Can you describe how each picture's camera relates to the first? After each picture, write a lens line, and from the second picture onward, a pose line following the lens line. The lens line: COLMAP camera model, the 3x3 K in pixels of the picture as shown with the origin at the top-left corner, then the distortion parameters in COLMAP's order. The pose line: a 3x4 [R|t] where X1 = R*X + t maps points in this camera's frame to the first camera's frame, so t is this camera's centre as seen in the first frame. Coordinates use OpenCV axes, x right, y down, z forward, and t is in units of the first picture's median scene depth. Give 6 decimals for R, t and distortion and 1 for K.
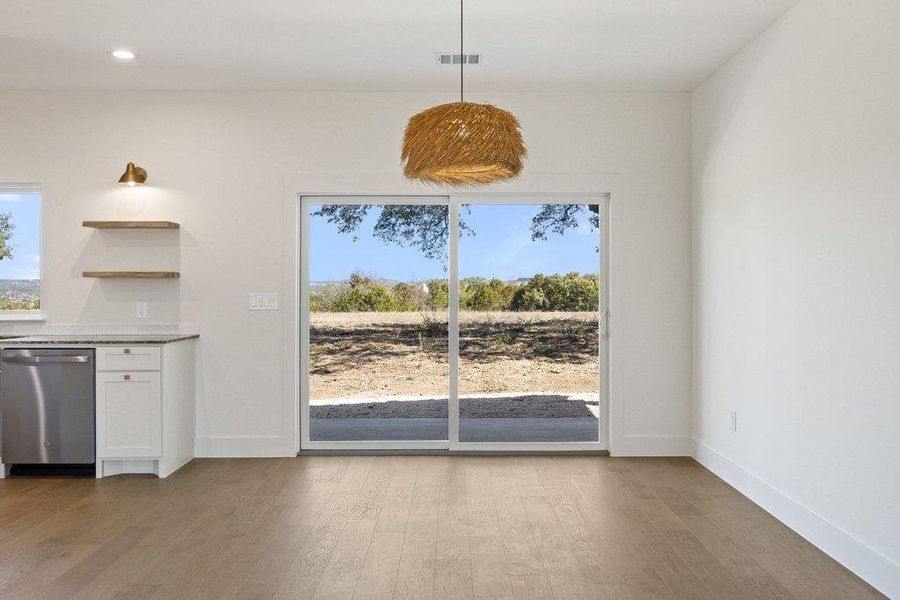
lens RADIAL K [[755.4, 0, 450.0], [0, 755.4, 300.0], [0, 0, 1]] dist [0.002125, 0.000695]
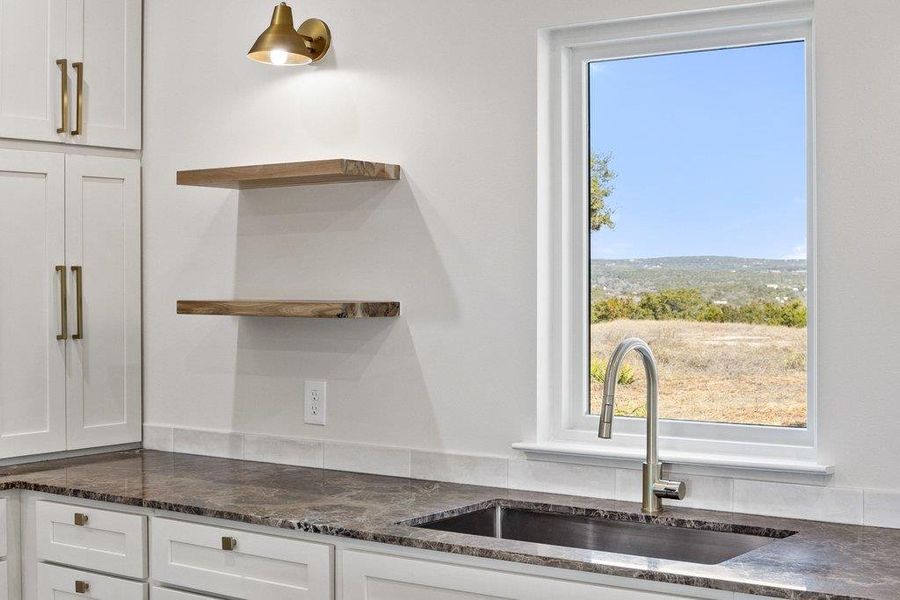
lens RADIAL K [[1399.2, 0, 450.0], [0, 1399.2, 300.0], [0, 0, 1]] dist [-0.127727, -0.038328]
pose [[0.803718, 0.010673, -0.594914, -0.363318], [-0.009096, 0.999943, 0.005651, -0.043854], [0.594940, 0.000869, 0.803769, 0.521579]]
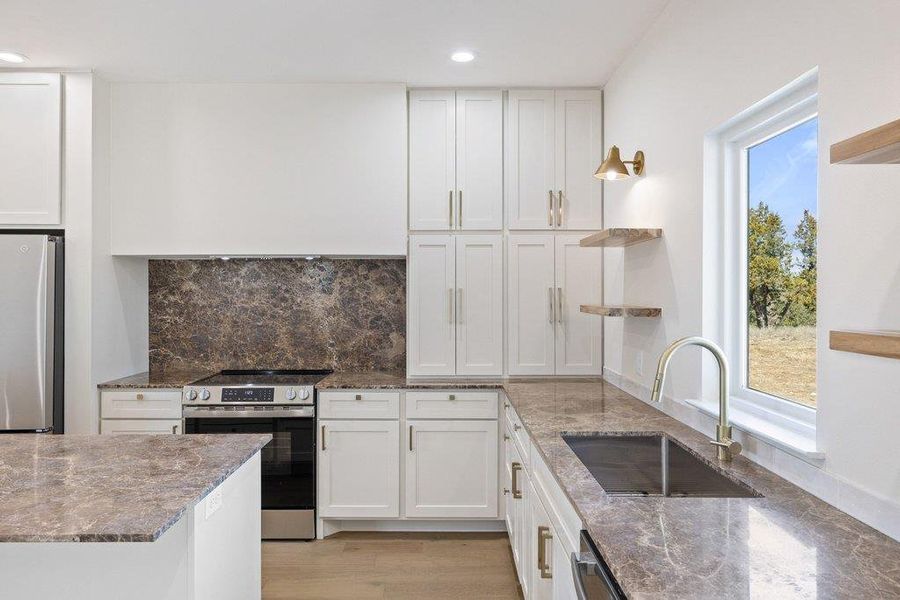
lens RADIAL K [[608.7, 0, 450.0], [0, 608.7, 300.0], [0, 0, 1]] dist [-0.001656, -0.001297]
pose [[0.007636, 0.015424, -0.999852, -0.274977], [-0.012803, 0.999801, 0.015326, -0.051665], [0.999889, 0.012684, 0.007832, 0.886631]]
